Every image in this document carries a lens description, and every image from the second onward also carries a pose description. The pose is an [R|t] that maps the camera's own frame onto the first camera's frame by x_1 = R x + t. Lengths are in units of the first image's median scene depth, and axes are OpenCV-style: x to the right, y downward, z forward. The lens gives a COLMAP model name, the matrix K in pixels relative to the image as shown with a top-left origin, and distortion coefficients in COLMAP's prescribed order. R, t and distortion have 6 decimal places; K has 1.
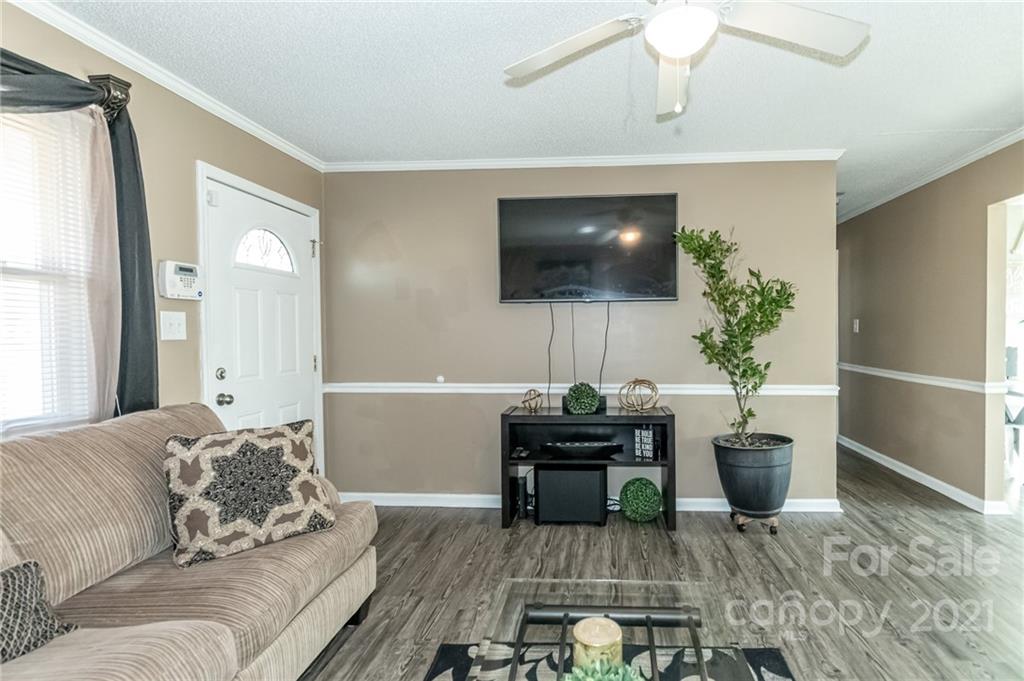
lens RADIAL K [[521.1, 0, 575.1], [0, 521.1, 338.5], [0, 0, 1]] dist [0.002273, -0.000974]
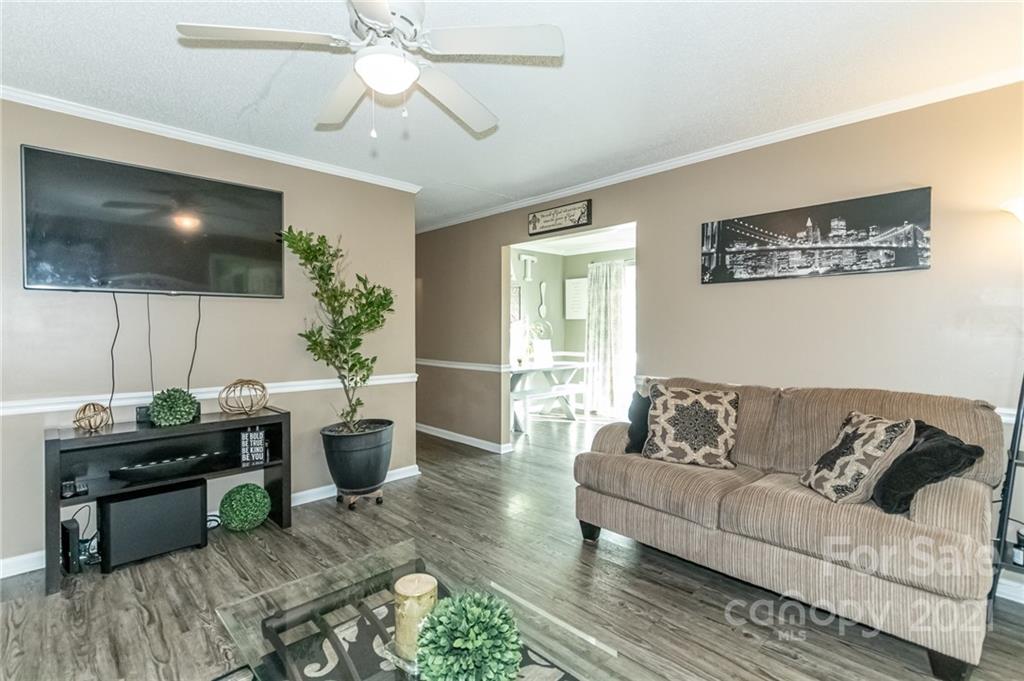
lens RADIAL K [[485.8, 0, 530.6], [0, 485.8, 331.6], [0, 0, 1]] dist [0.004431, -0.000102]
pose [[0.659795, 0.002103, 0.751442, -0.205814], [0.006574, 0.999942, -0.008571, 0.001557], [-0.751417, 0.010595, 0.659743, 0.025316]]
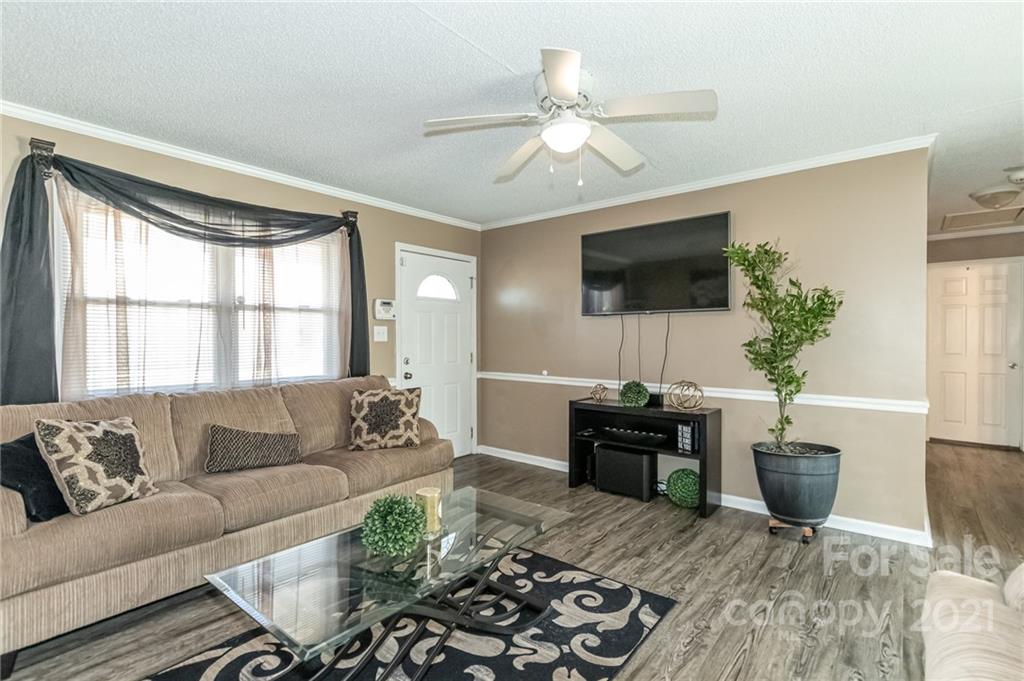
lens RADIAL K [[493.0, 0, 492.0], [0, 493.0, 338.8], [0, 0, 1]] dist [0.001219, -0.000473]
pose [[0.793752, 0.008167, -0.608187, 0.455366], [-0.014018, 0.999890, -0.004868, -0.002989], [0.608080, 0.012389, 0.793779, -0.112515]]
